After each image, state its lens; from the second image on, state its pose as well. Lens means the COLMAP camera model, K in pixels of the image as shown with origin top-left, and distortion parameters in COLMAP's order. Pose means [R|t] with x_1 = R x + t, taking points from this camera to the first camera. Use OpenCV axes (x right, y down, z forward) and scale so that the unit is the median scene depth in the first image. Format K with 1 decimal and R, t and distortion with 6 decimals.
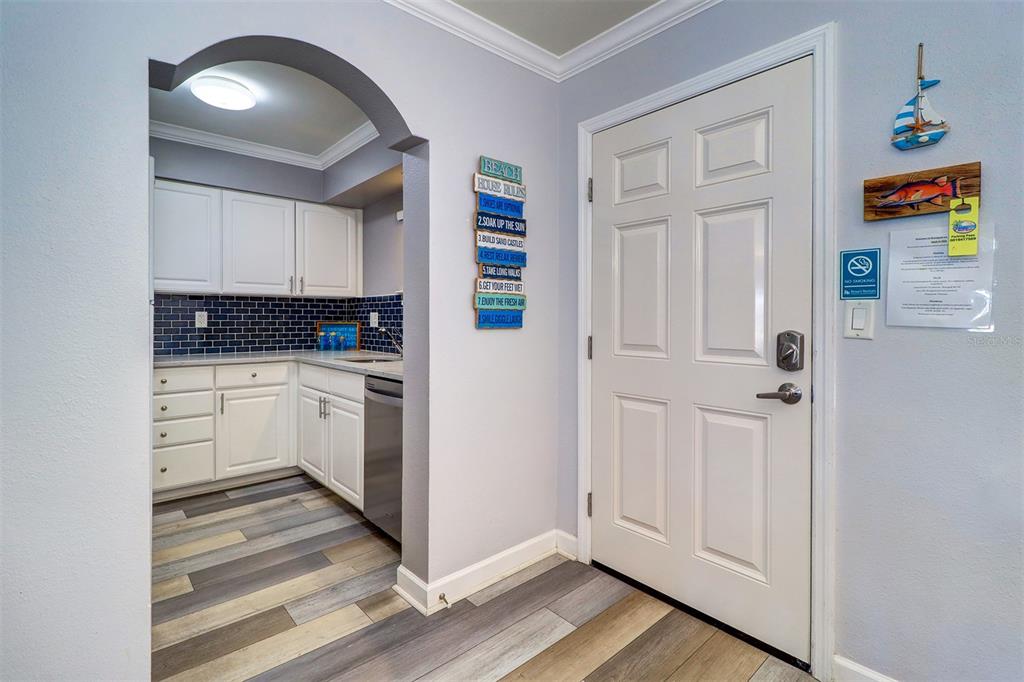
lens RADIAL K [[483.4, 0, 493.4], [0, 483.4, 320.9], [0, 0, 1]] dist [0.002558, -0.000712]
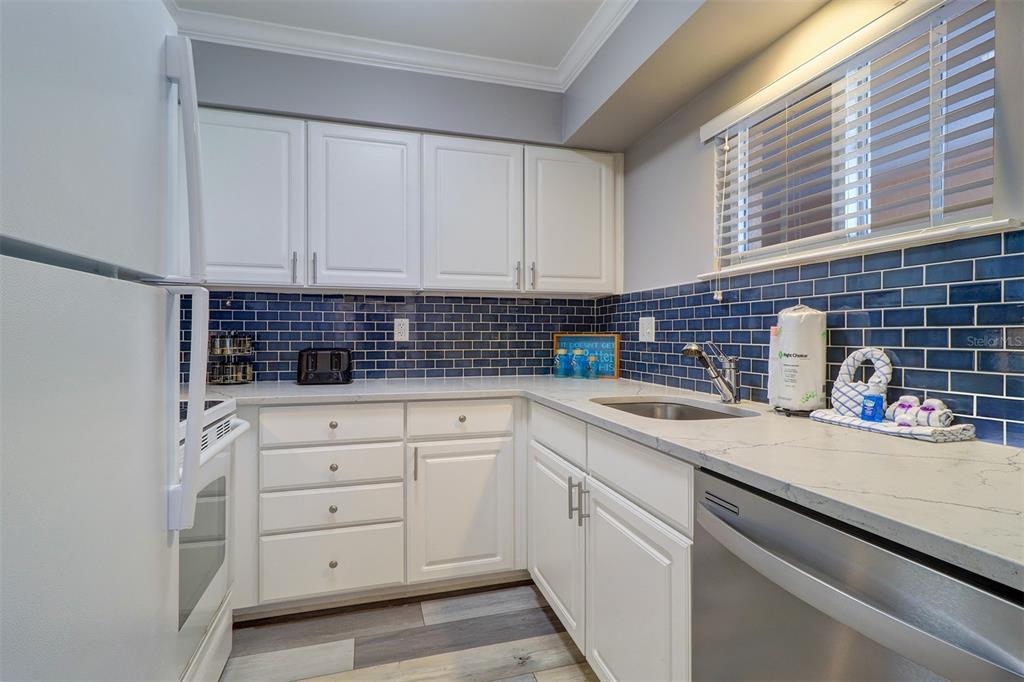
lens RADIAL K [[483.4, 0, 507.6], [0, 483.4, 331.8], [0, 0, 1]] dist [0.002558, -0.000712]
pose [[0.913780, -0.003722, -0.406192, -0.170532], [-0.000232, 0.999953, -0.009686, 0.006659], [0.406209, 0.008946, 0.913736, 0.408321]]
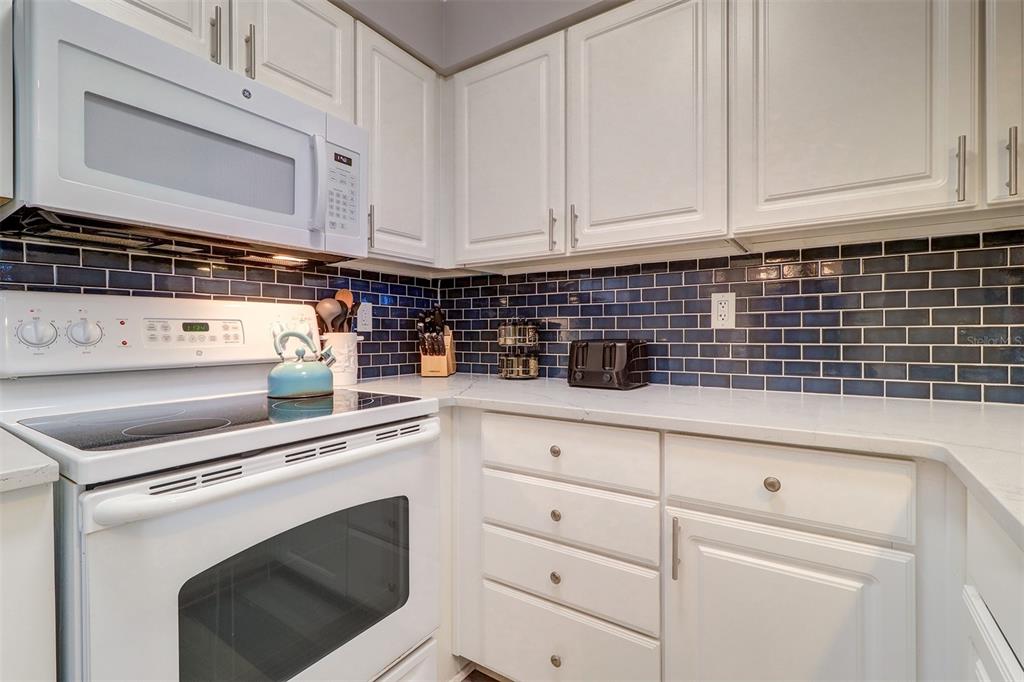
lens RADIAL K [[483.4, 0, 521.6], [0, 483.4, 335.6], [0, 0, 1]] dist [0.002558, -0.000712]
pose [[0.300401, 0.000759, -0.953813, -0.230459], [0.000202, 1.000000, 0.000859, 0.019116], [0.953813, -0.000451, 0.300401, 0.677282]]
